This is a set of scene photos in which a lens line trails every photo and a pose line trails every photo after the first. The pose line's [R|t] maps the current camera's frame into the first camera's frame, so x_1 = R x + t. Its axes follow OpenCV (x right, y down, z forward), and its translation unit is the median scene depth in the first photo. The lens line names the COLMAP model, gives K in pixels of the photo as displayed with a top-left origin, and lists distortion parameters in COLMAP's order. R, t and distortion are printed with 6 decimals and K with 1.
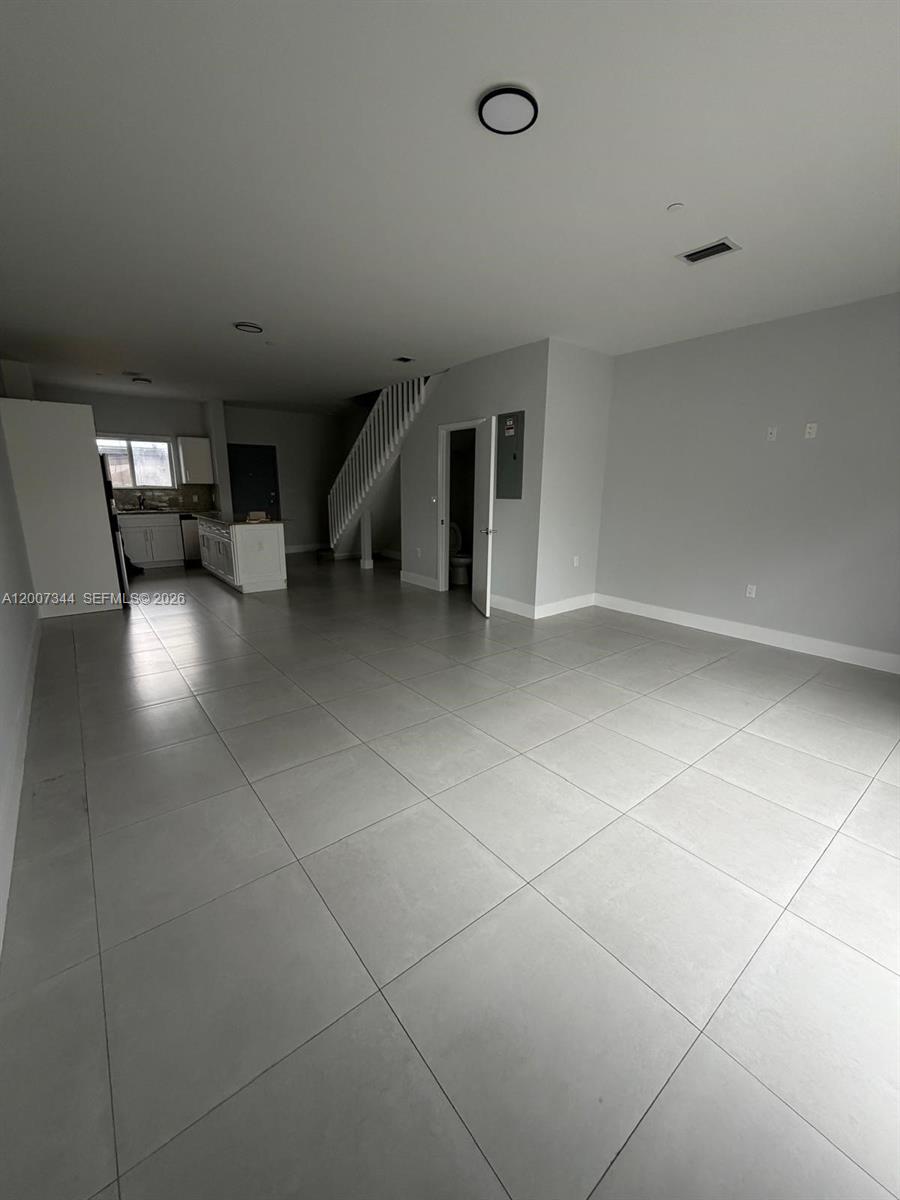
lens RADIAL K [[480.7, 0, 455.2], [0, 480.7, 599.0], [0, 0, 1]] dist [0.003829, 0.000024]
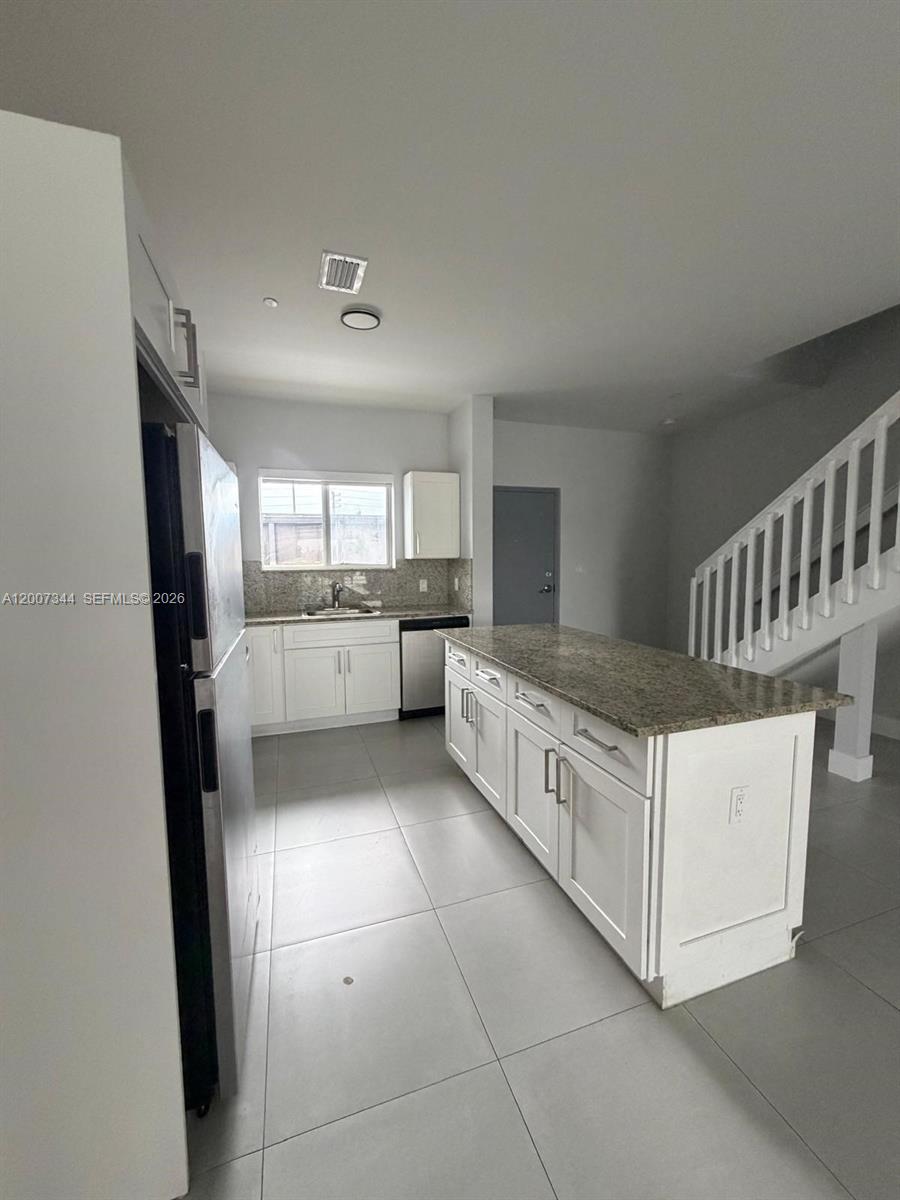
lens RADIAL K [[480.7, 0, 454.5], [0, 480.7, 597.9], [0, 0, 1]] dist [0.003829, 0.000024]
pose [[0.943294, 0.007592, -0.331873, -0.583741], [-0.056767, 0.988701, -0.138734, -0.218177], [0.327070, 0.149707, 0.933067, 0.908555]]
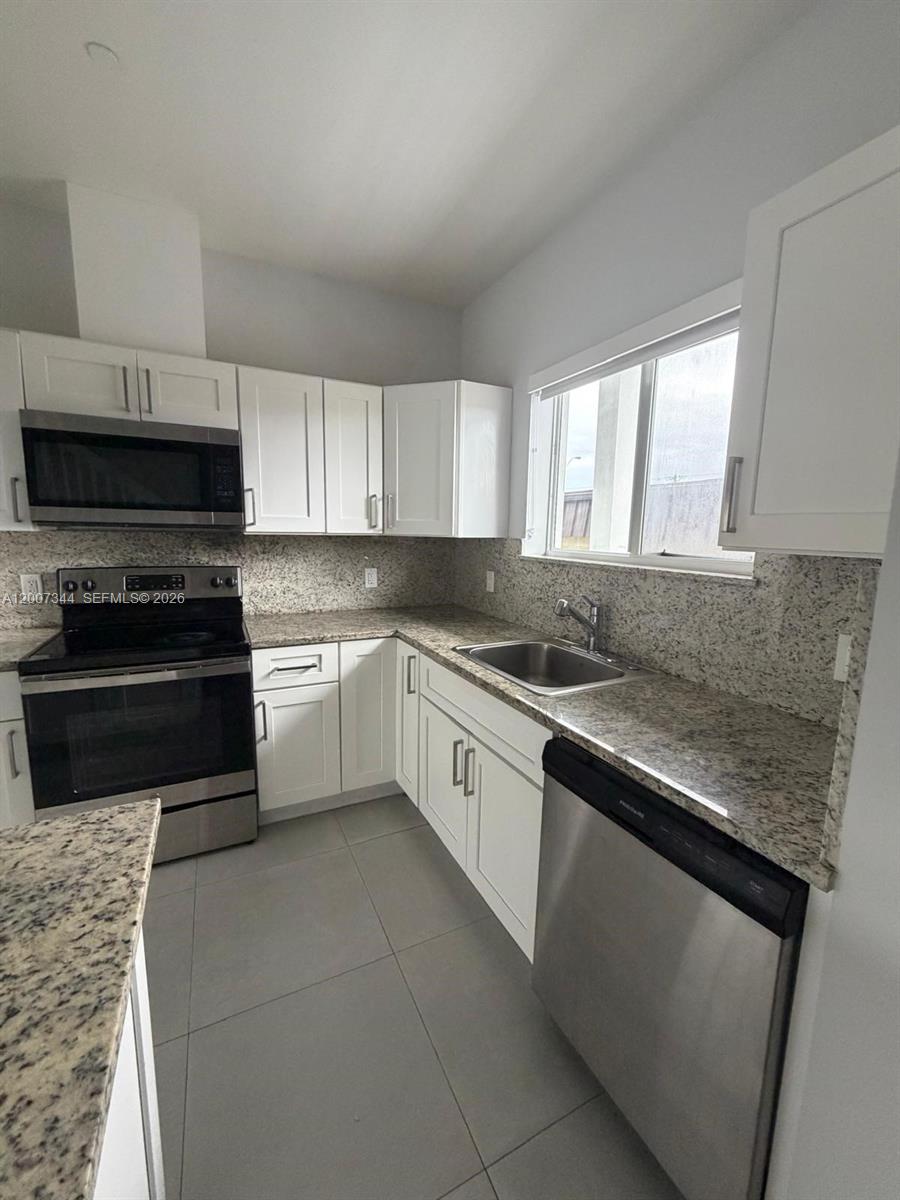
lens RADIAL K [[480.7, 0, 447.4], [0, 480.7, 598.7], [0, 0, 1]] dist [0.003829, 0.000024]
pose [[-0.217616, 0.123154, -0.968234, -0.679689], [-0.246035, 0.953052, 0.176521, -0.390626], [0.944516, 0.276633, -0.177100, 1.607633]]
